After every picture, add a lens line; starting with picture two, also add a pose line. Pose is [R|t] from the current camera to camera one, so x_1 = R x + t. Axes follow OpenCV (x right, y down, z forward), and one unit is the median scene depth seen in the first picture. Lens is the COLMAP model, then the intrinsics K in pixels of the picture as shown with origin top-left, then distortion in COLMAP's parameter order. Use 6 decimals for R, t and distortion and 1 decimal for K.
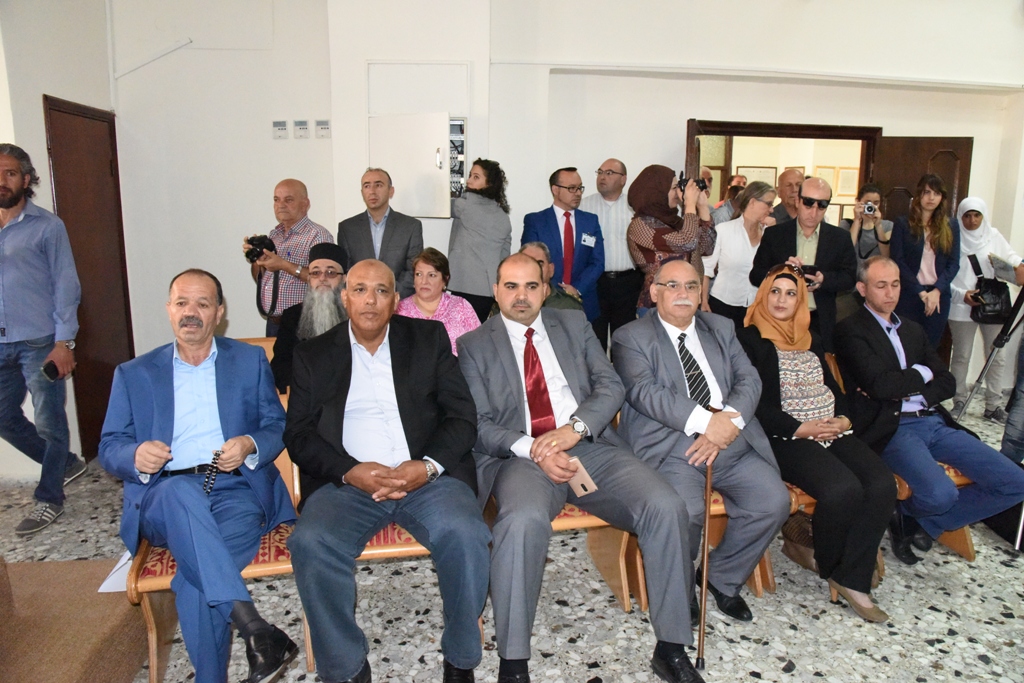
lens RADIAL K [[692.9, 0, 507.8], [0, 692.9, 342.2], [0, 0, 1]] dist [-0.107623, 0.051969]
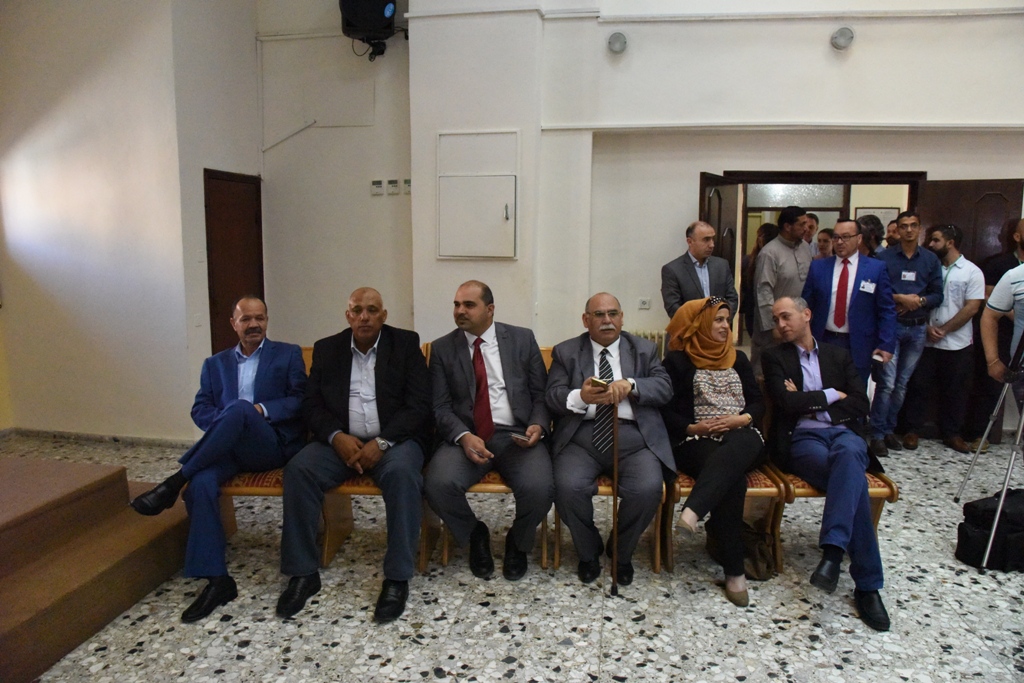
lens RADIAL K [[692.9, 0, 515.5], [0, 692.9, 348.3], [0, 0, 1]] dist [-0.107623, 0.051969]
pose [[0.964988, 0.040323, -0.259177, 0.430130], [-0.051487, 0.998009, -0.036426, 0.035019], [0.257192, 0.048494, 0.965143, -0.260707]]
